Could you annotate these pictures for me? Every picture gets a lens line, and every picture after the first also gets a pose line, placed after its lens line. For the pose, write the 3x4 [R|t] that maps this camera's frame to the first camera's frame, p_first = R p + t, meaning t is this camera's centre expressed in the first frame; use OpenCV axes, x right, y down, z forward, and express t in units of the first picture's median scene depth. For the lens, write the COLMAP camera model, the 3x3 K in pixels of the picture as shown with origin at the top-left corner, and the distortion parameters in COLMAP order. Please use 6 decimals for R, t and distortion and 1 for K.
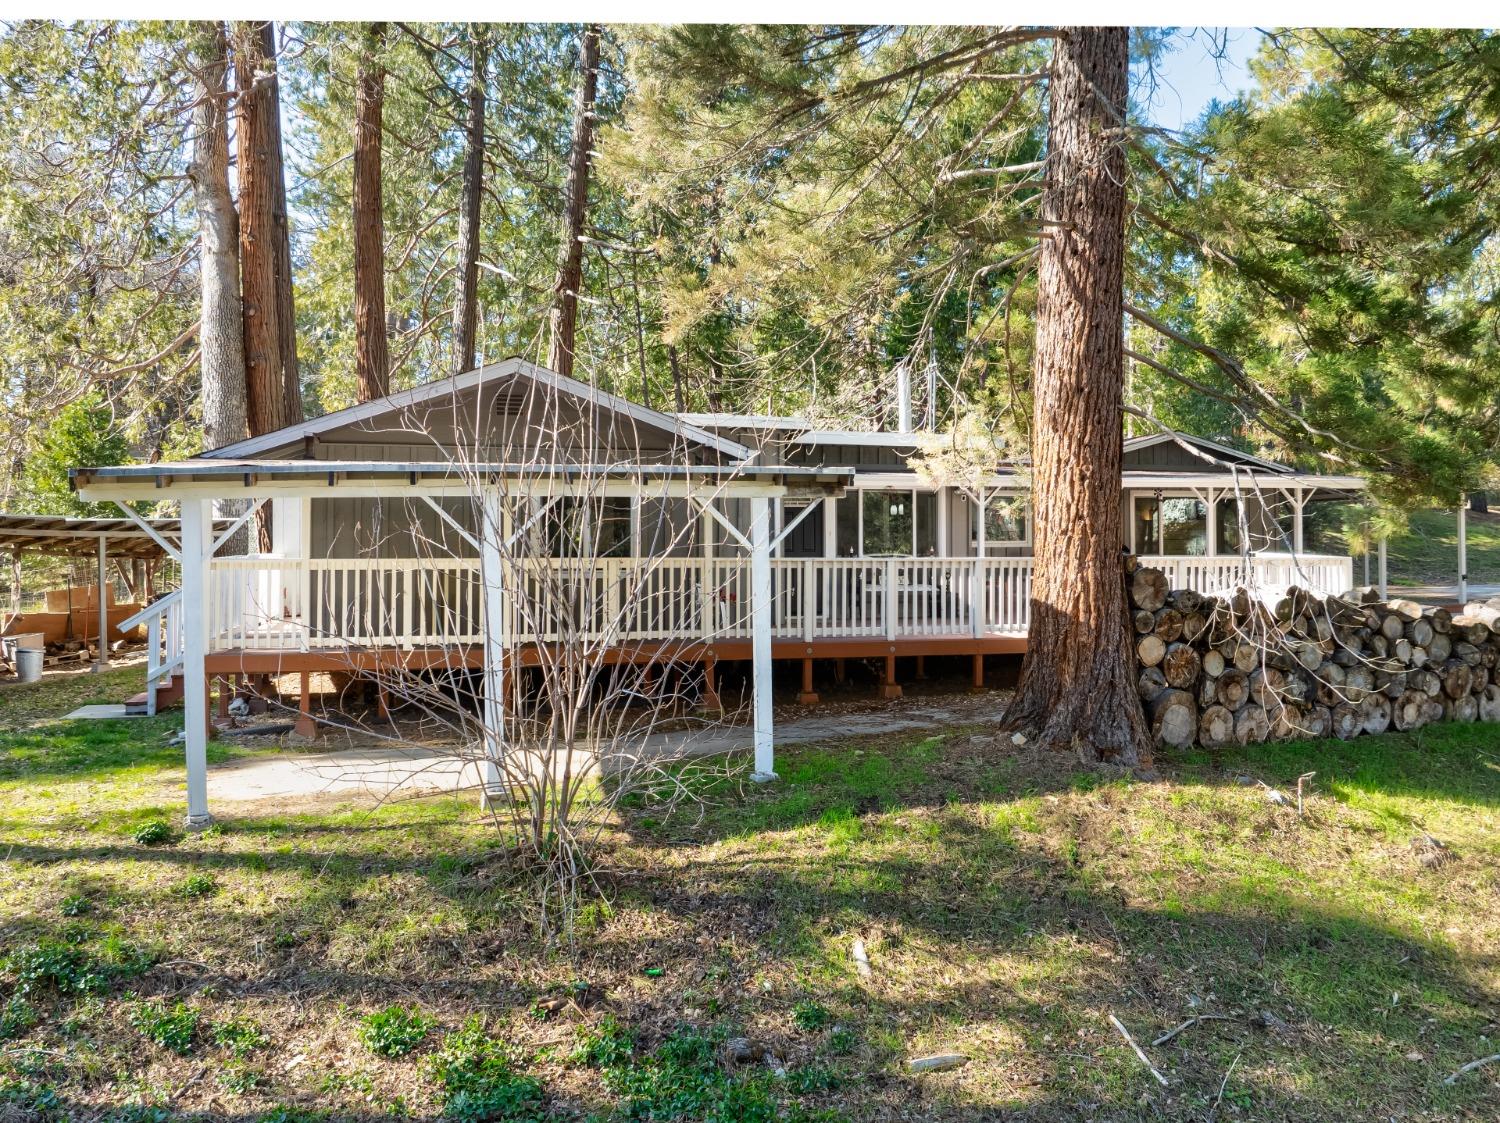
lens RADIAL K [[1069.7, 0, 782.9], [0, 1069.7, 532.0], [0, 0, 1]] dist [-0.003493, -0.038911]
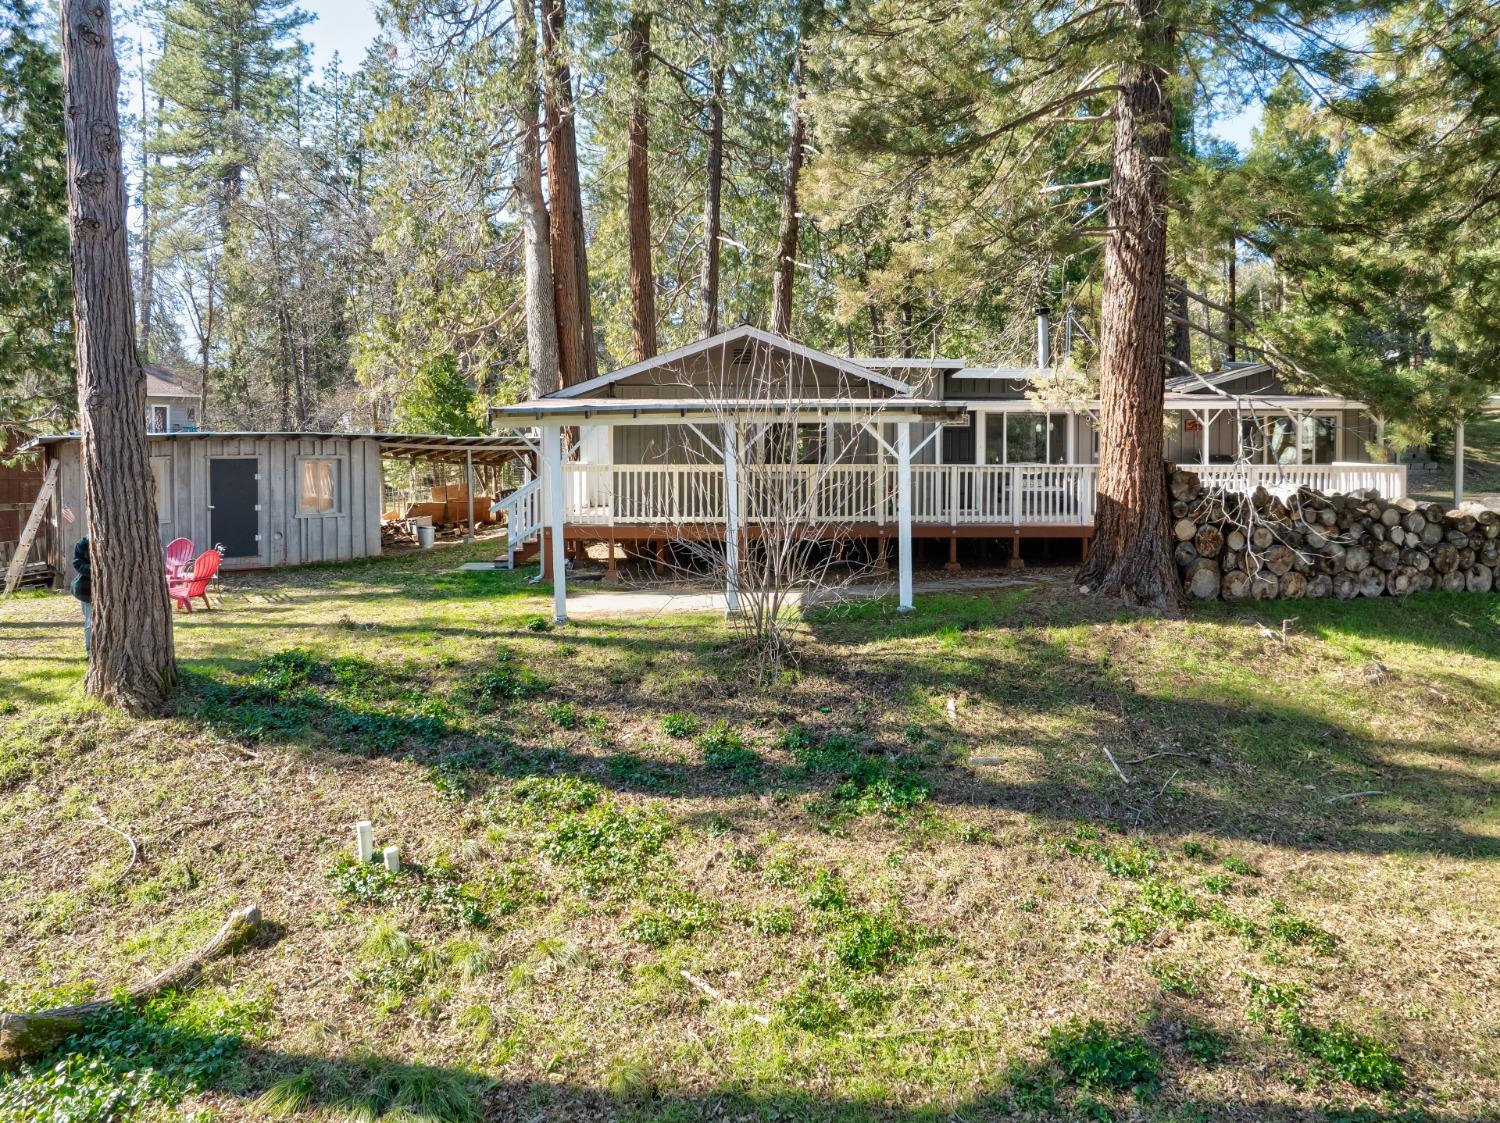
lens RADIAL K [[1069.7, 0, 782.9], [0, 1069.7, 532.0], [0, 0, 1]] dist [-0.003493, -0.038911]
pose [[0.976256, 0.015153, -0.216089, 0.130195], [0.002454, 0.996713, 0.080980, -0.001121], [0.216606, -0.079587, 0.973010, -0.470475]]
